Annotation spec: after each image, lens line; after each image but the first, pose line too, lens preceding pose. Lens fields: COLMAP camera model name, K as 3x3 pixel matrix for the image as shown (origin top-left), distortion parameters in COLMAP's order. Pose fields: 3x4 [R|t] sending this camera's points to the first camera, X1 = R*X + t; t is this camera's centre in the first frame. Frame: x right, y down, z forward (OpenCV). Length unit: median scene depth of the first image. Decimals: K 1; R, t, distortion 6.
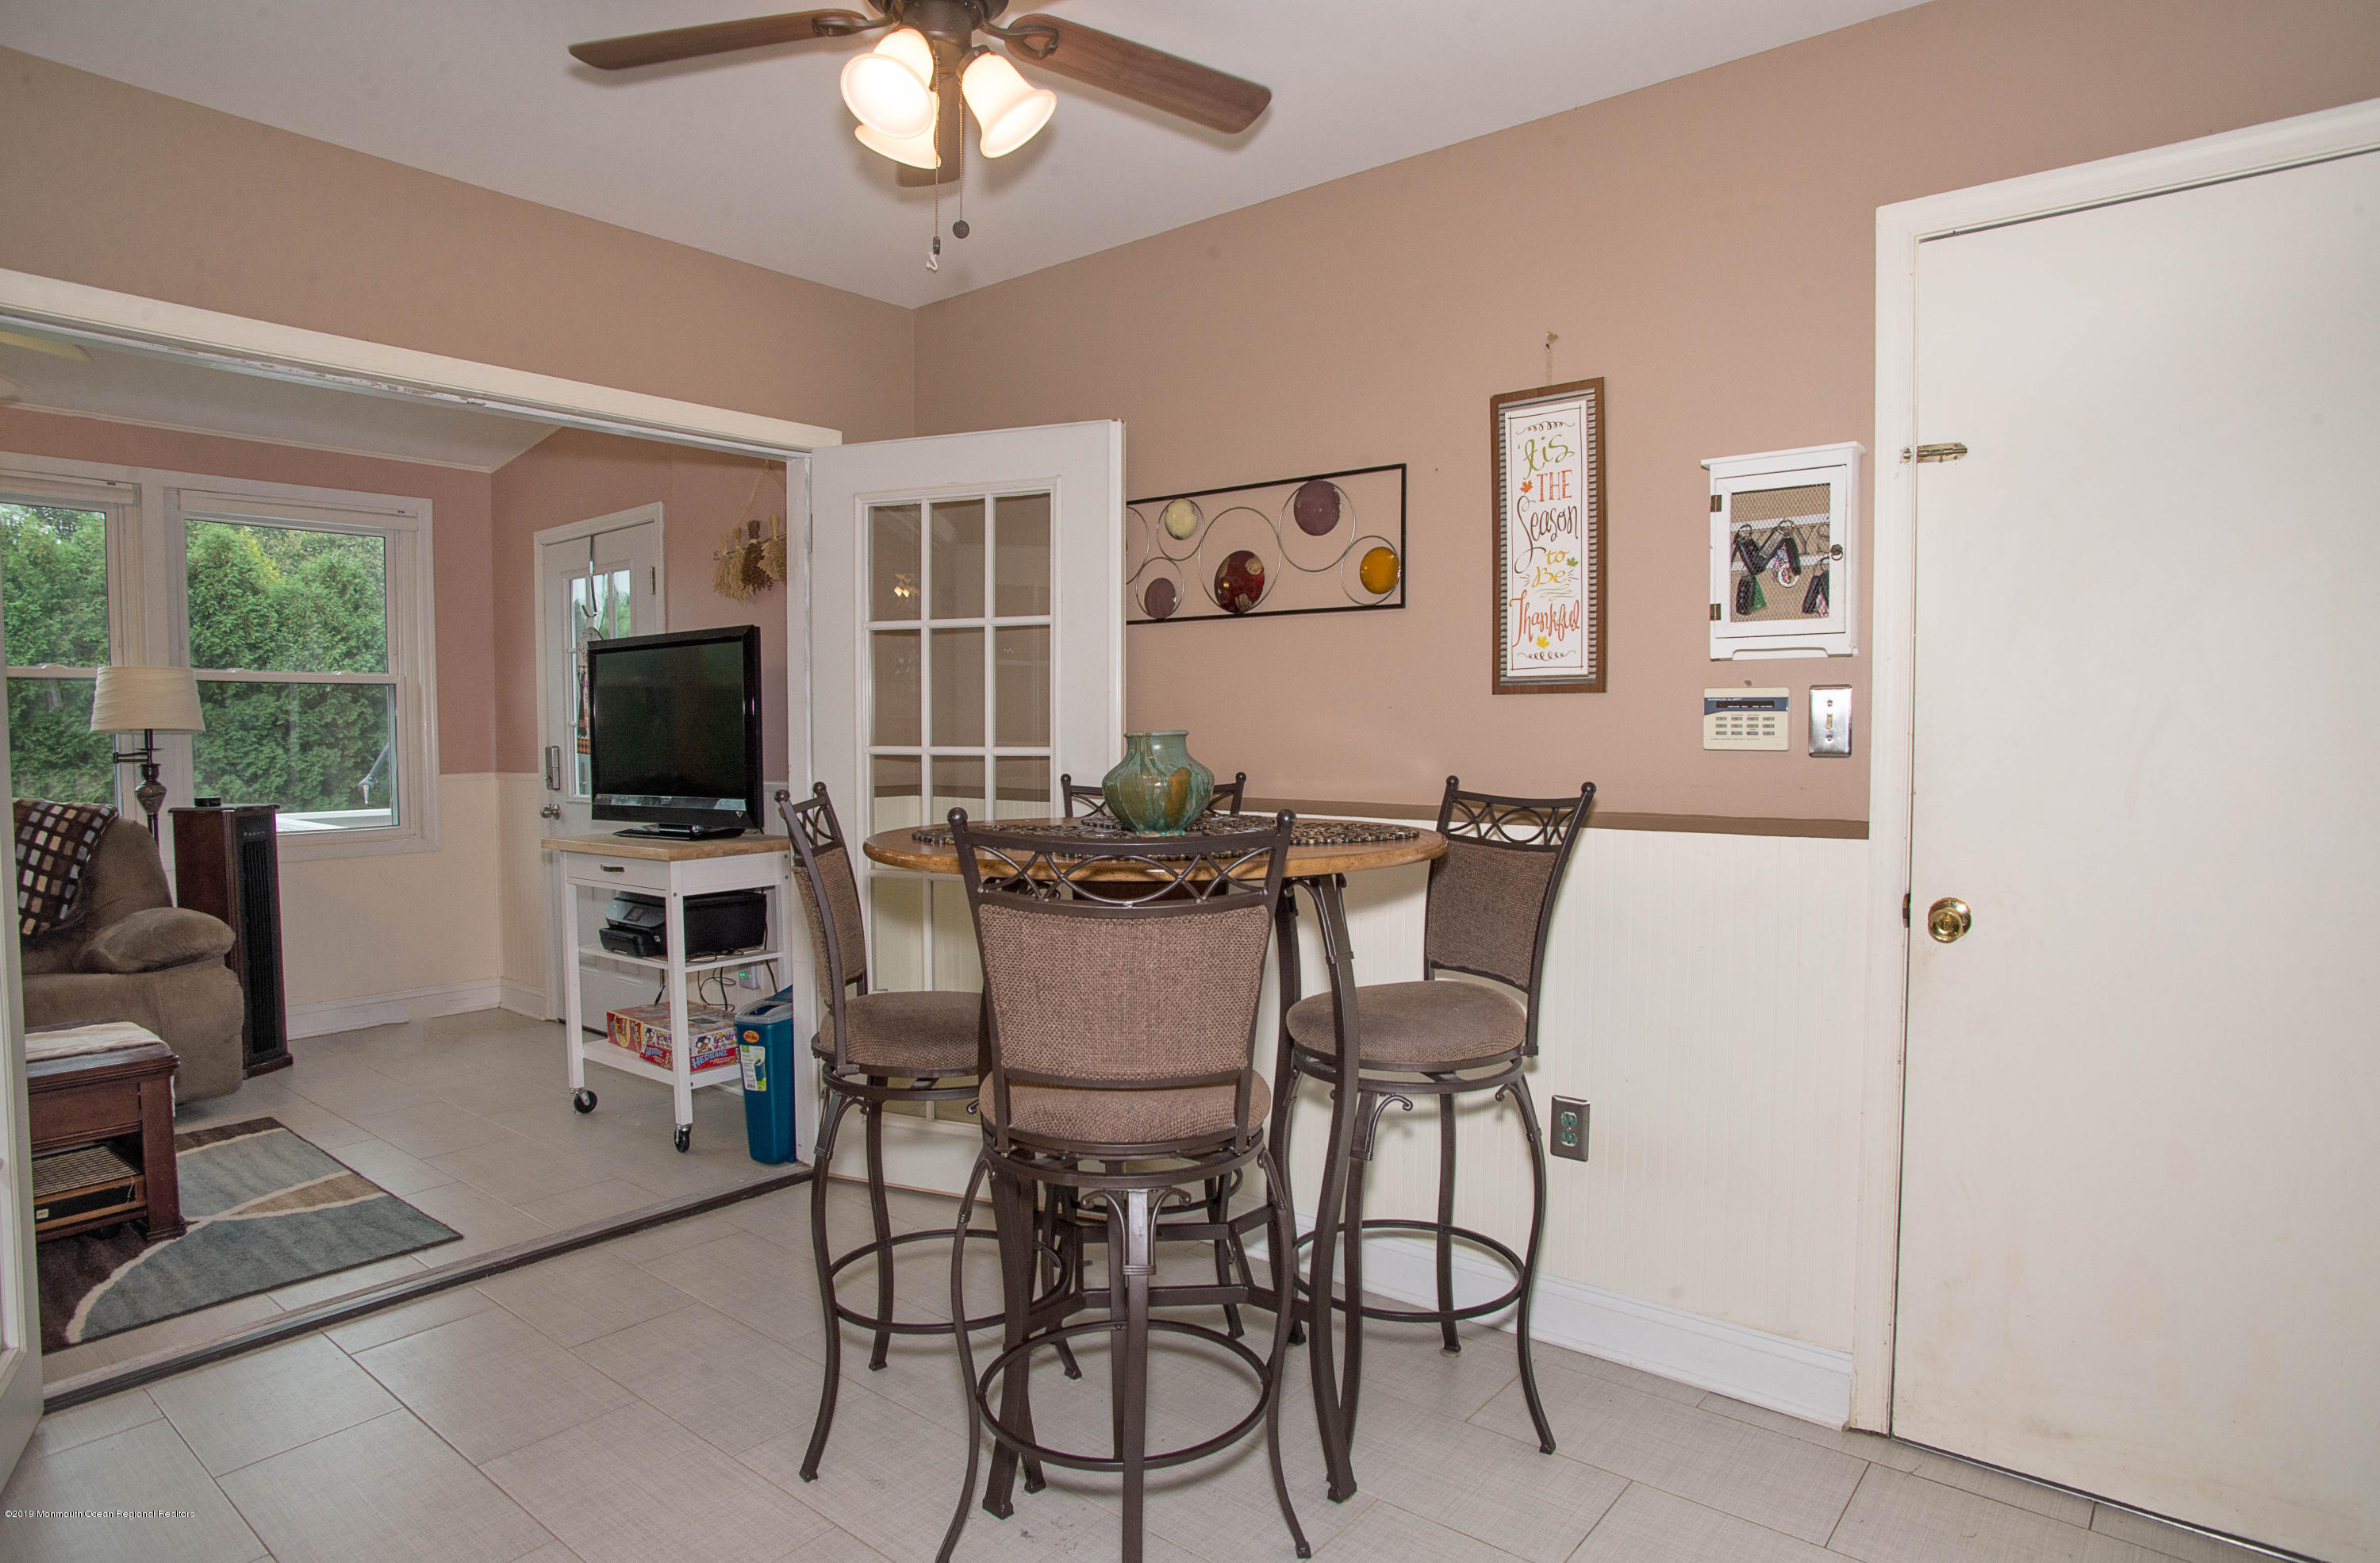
lens RADIAL K [[1302.6, 0, 1186.2], [0, 1302.6, 783.3], [0, 0, 1]] dist [-0.044751, 0.009083]
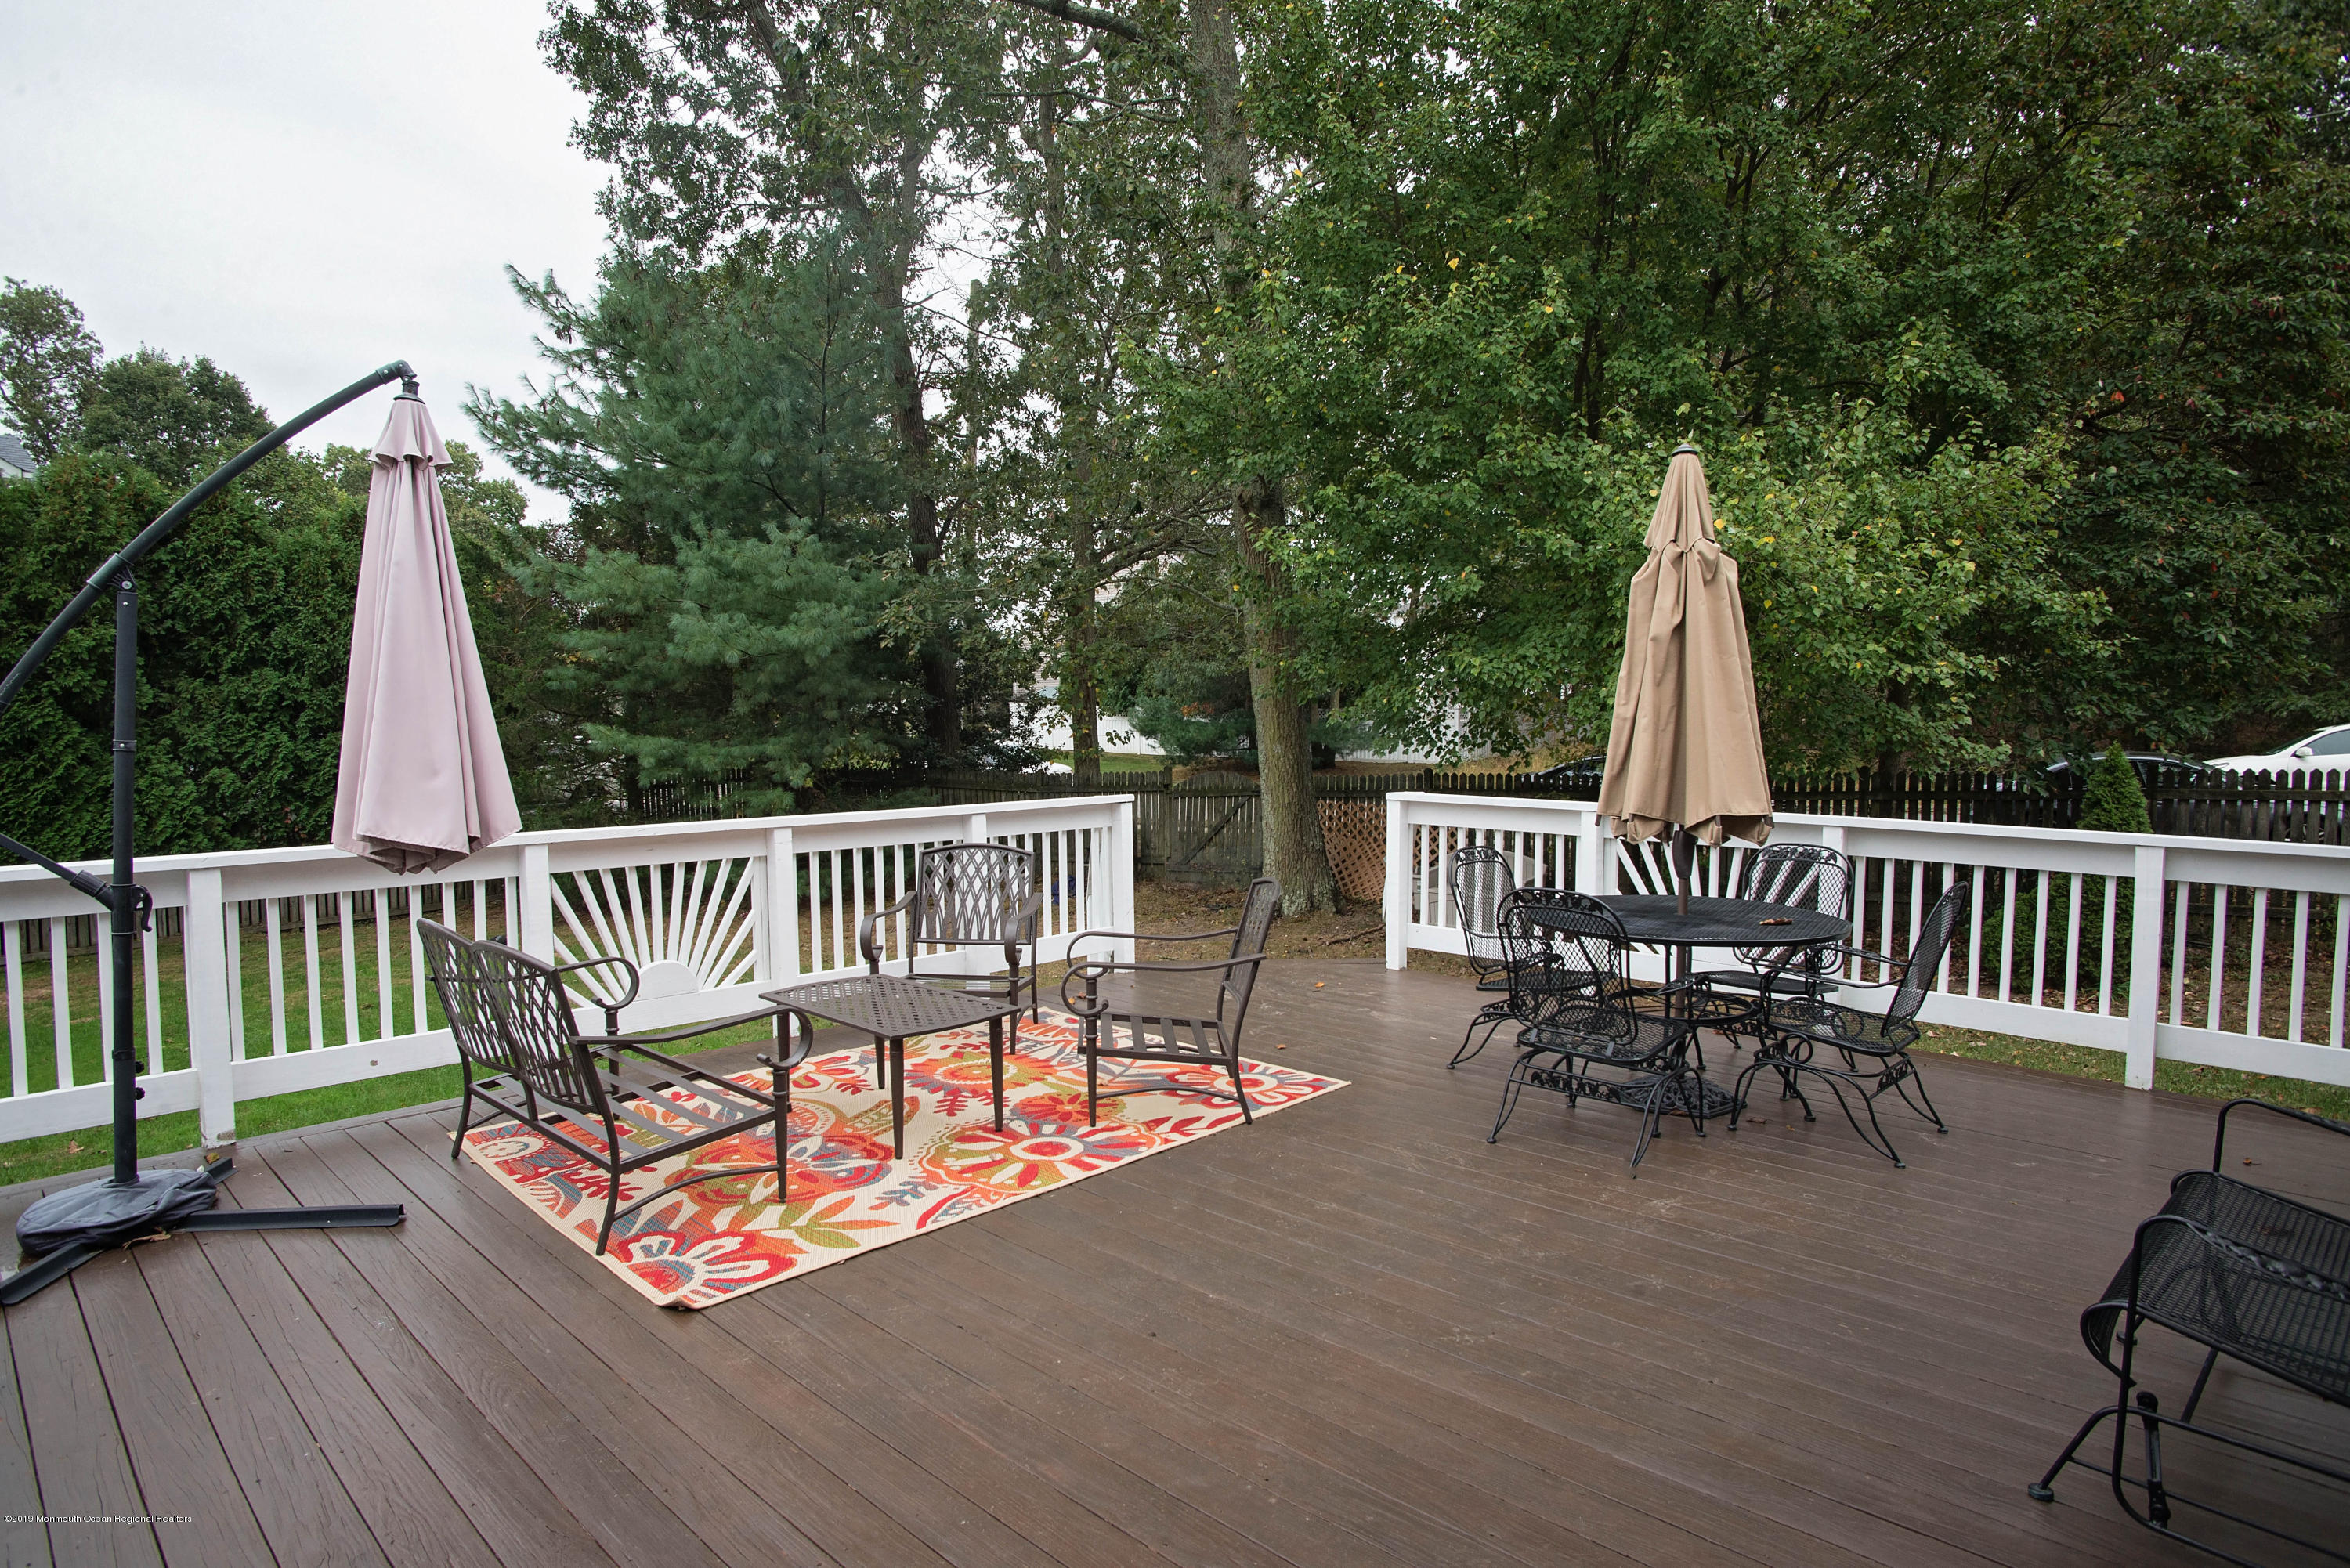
lens RADIAL K [[1286.1, 0, 1177.4], [0, 1286.1, 781.4], [0, 0, 1]] dist [-0.044751, 0.009083]
pose [[0.996026, 0.003649, -0.088988, -0.070486], [-0.002786, 0.999948, 0.009815, -0.006907], [0.089019, -0.009529, 0.995984, 0.249552]]
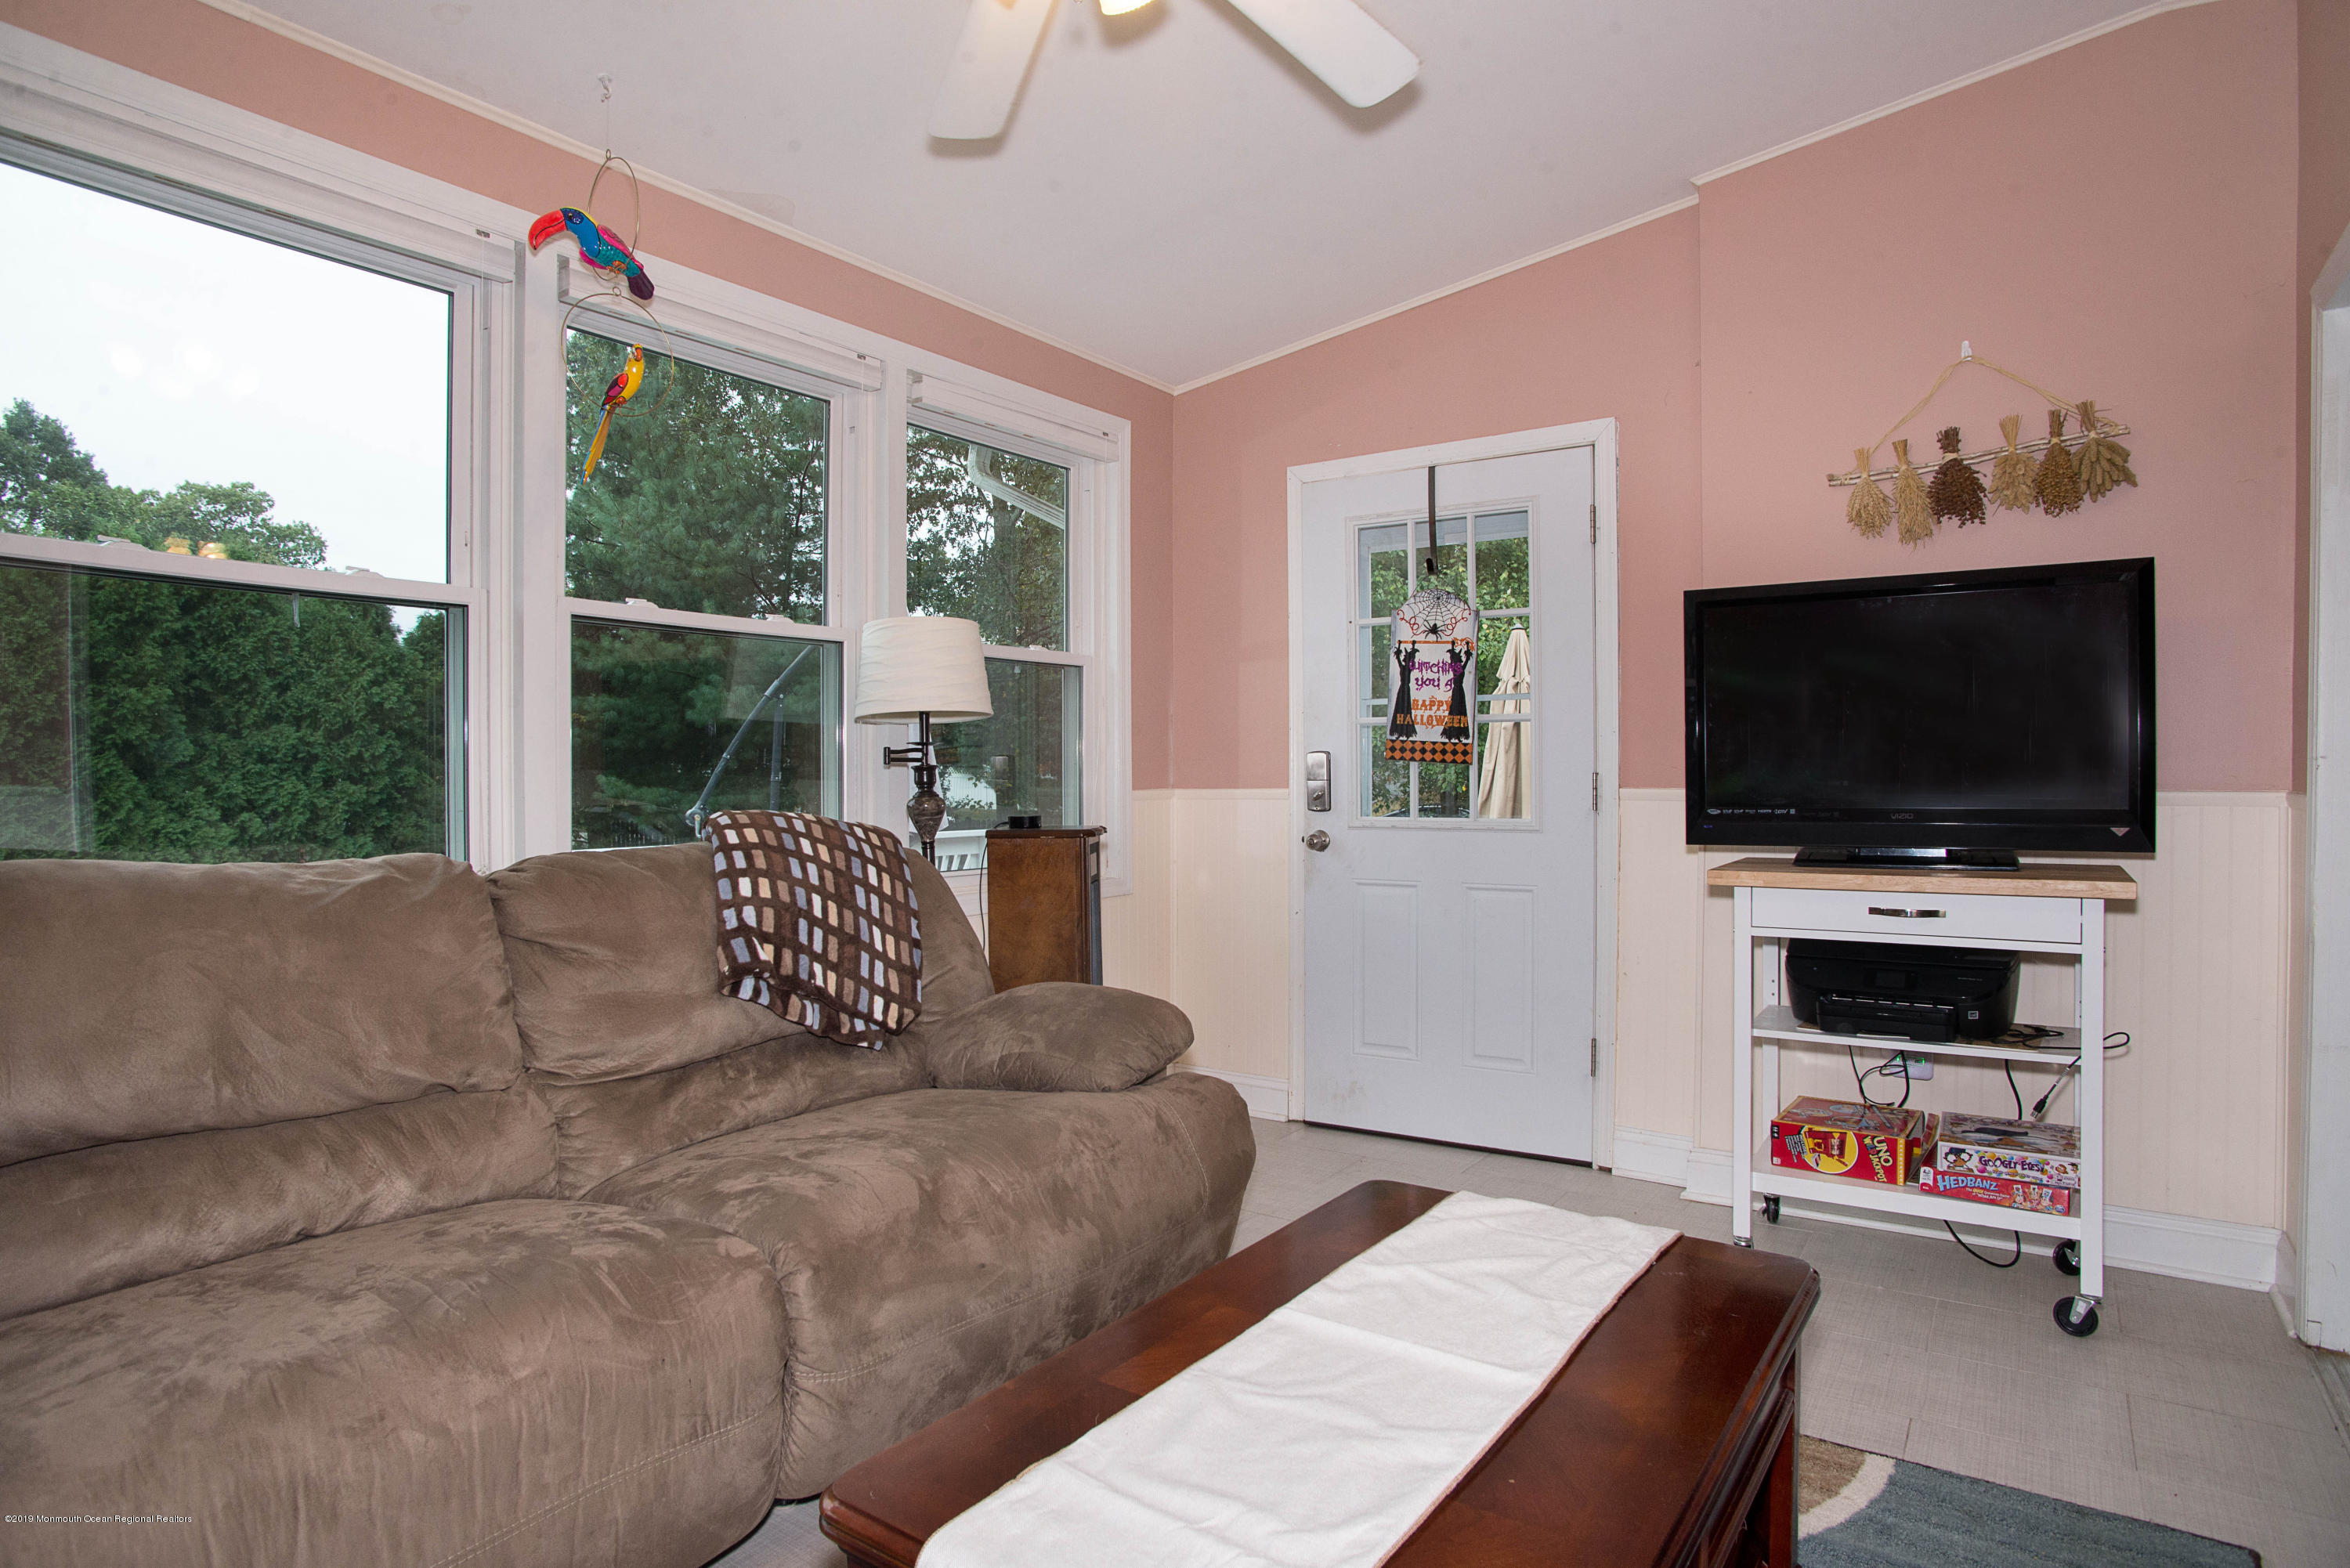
lens RADIAL K [[1286.1, 0, 1177.1], [0, 1286.1, 790.0], [0, 0, 1]] dist [-0.044751, 0.009083]
pose [[0.997902, 0.001894, 0.064712, -0.144365], [-0.000022, 0.999582, -0.028921, 0.003394], [-0.064740, 0.028859, 0.997485, 0.060109]]
